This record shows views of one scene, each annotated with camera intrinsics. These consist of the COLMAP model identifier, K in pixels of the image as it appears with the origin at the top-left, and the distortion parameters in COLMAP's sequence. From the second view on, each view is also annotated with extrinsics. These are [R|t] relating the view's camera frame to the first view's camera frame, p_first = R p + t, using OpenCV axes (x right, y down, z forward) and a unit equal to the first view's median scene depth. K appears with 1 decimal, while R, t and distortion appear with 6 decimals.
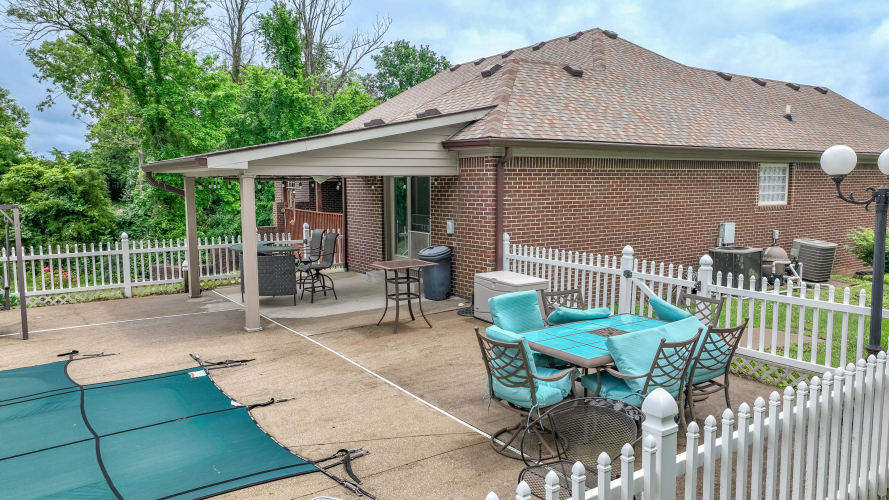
lens RADIAL K [[624.7, 0, 447.6], [0, 624.7, 244.8], [0, 0, 1]] dist [0.004973, 0.010992]
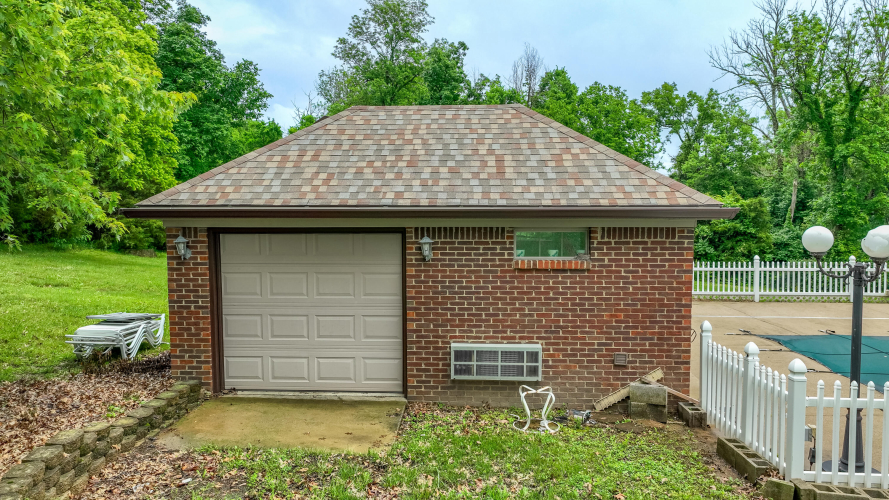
lens RADIAL K [[624.7, 0, 447.6], [0, 624.7, 244.8], [0, 0, 1]] dist [0.004973, 0.010992]
pose [[0.784138, 0.043911, -0.619031, -0.302116], [-0.063722, 0.997918, -0.009930, 0.019624], [0.617306, 0.047233, 0.785304, -0.332354]]
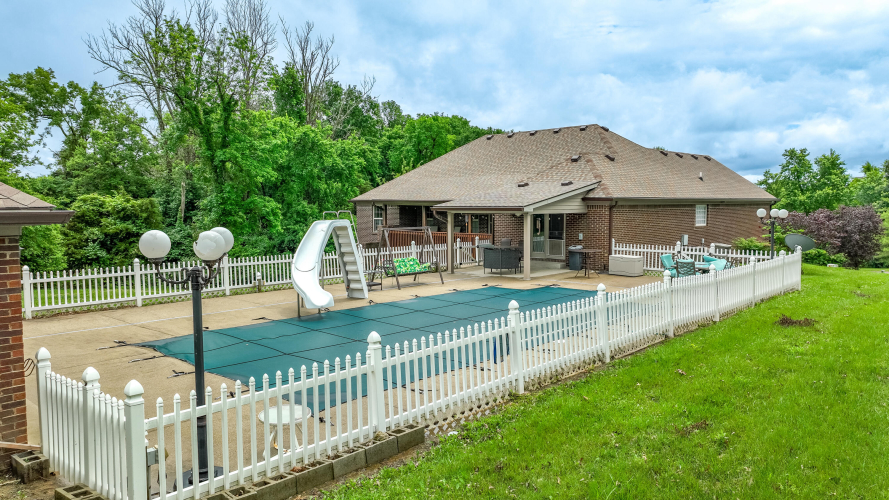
lens RADIAL K [[624.7, 0, 447.6], [0, 624.7, 244.8], [0, 0, 1]] dist [0.004973, 0.010992]
pose [[0.974403, -0.014396, 0.224349, -0.295111], [0.021790, 0.999297, -0.030514, 0.017580], [-0.223752, 0.034622, 0.974031, -0.315196]]
